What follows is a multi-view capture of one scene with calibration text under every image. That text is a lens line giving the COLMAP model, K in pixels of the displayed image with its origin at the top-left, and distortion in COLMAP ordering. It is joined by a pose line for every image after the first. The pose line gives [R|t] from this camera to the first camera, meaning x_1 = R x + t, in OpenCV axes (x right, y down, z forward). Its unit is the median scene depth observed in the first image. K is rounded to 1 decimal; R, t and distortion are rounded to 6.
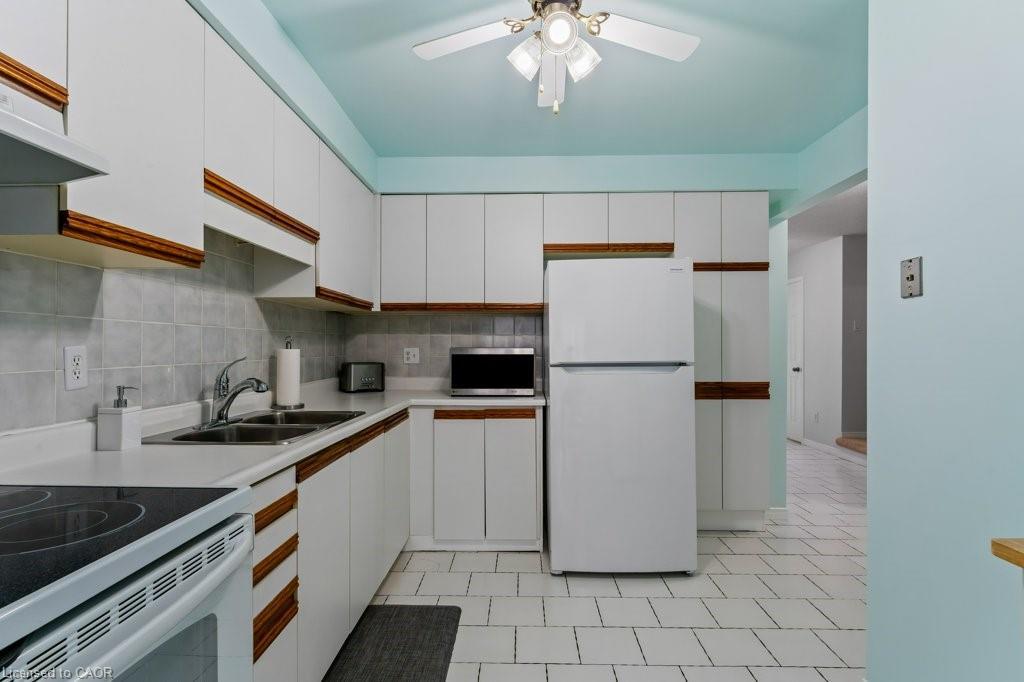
lens RADIAL K [[493.4, 0, 514.2], [0, 493.4, 331.4], [0, 0, 1]] dist [0.001943, 0.000181]
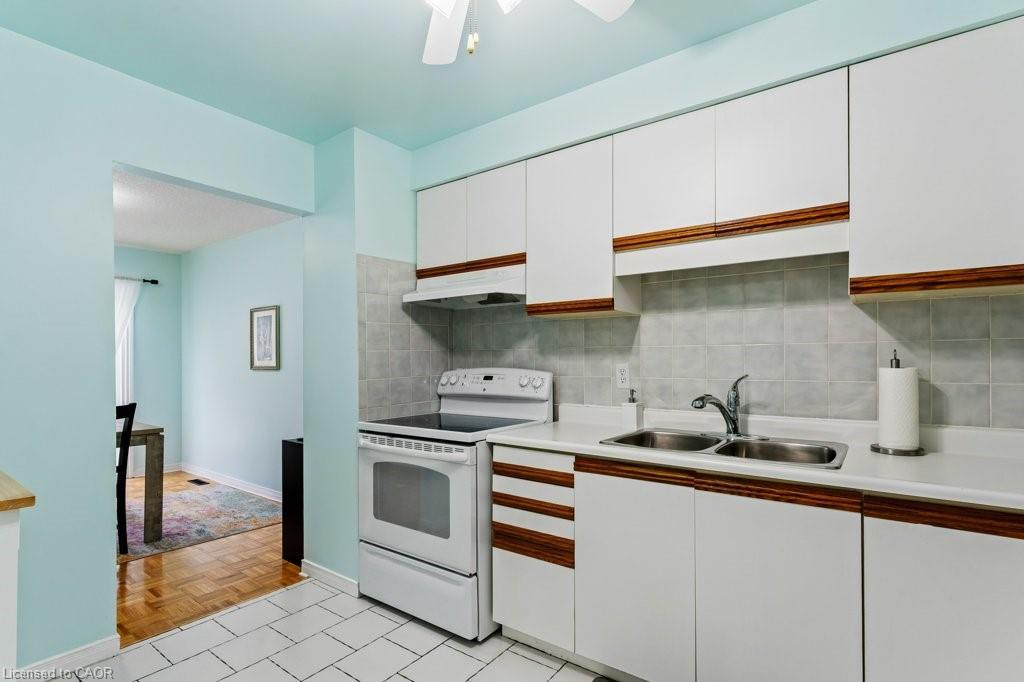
lens RADIAL K [[478.3, 0, 508.5], [0, 478.3, 351.3], [0, 0, 1]] dist [-0.000616, -0.000061]
pose [[-0.563853, -0.014990, -0.825739, 0.655053], [0.028985, 0.998860, -0.037925, 0.035294], [0.825366, -0.045318, -0.562776, 1.470501]]
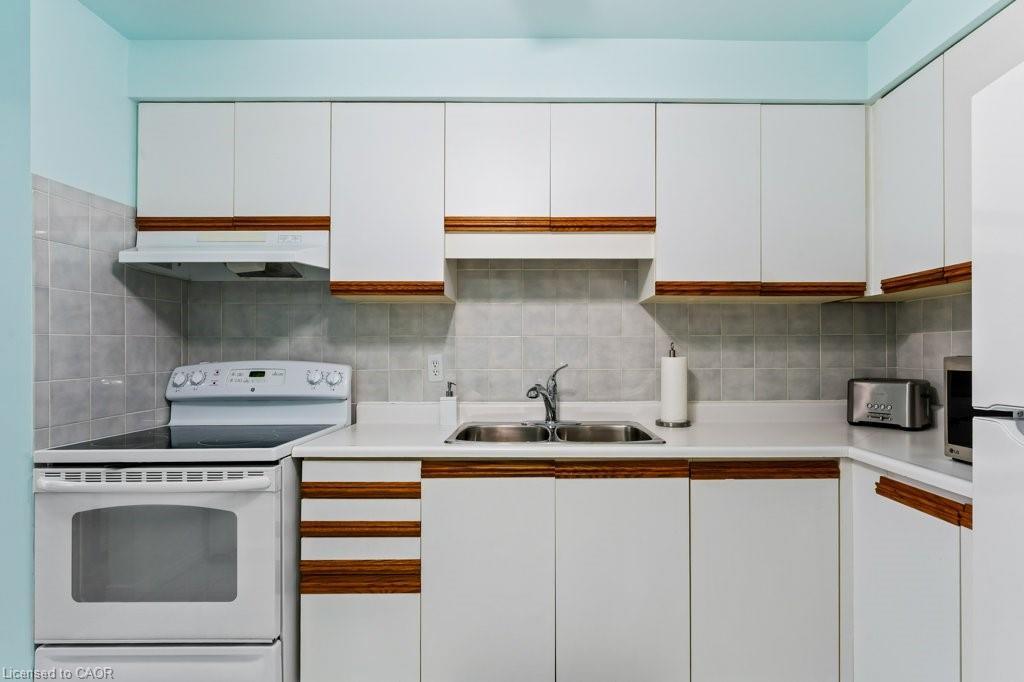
lens RADIAL K [[496.0, 0, 518.7], [0, 496.0, 343.4], [0, 0, 1]] dist [-0.001361, 0.000094]
pose [[0.025123, -0.021119, -0.999461, 0.647914], [0.034305, 0.999206, -0.020251, 0.032262], [0.999096, -0.033778, 0.025828, 1.117893]]
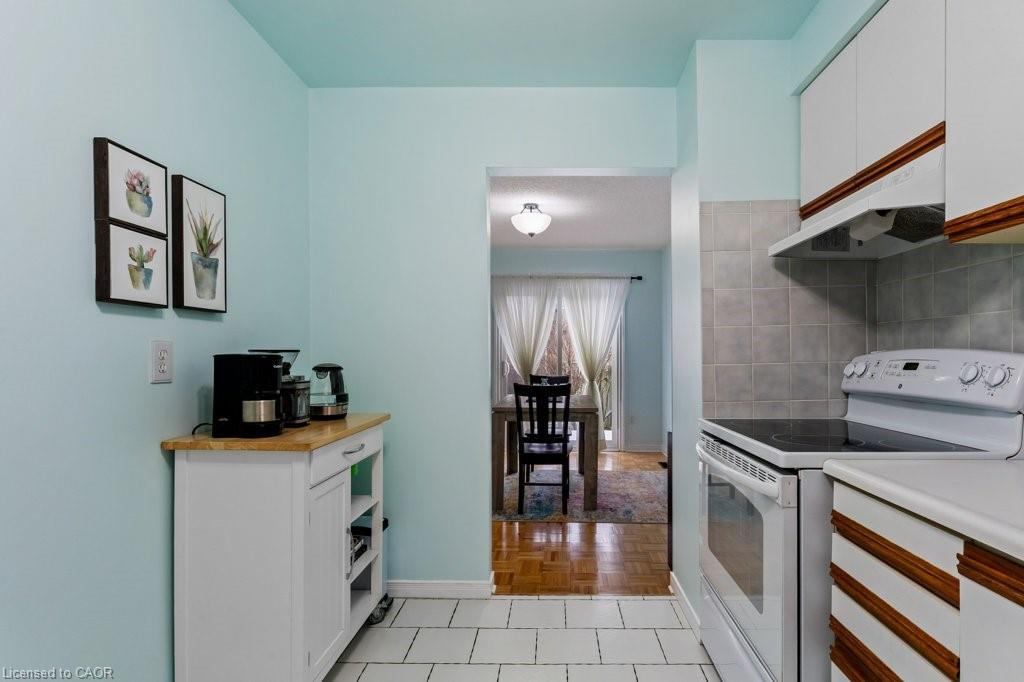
lens RADIAL K [[511.4, 0, 580.5], [0, 511.4, 353.3], [0, 0, 1]] dist [0.000358, -0.000116]
pose [[-0.997750, 0.001324, -0.067032, 0.029002], [0.003720, 0.999358, -0.035630, 0.072080], [0.066942, -0.035799, -0.997114, 1.454689]]
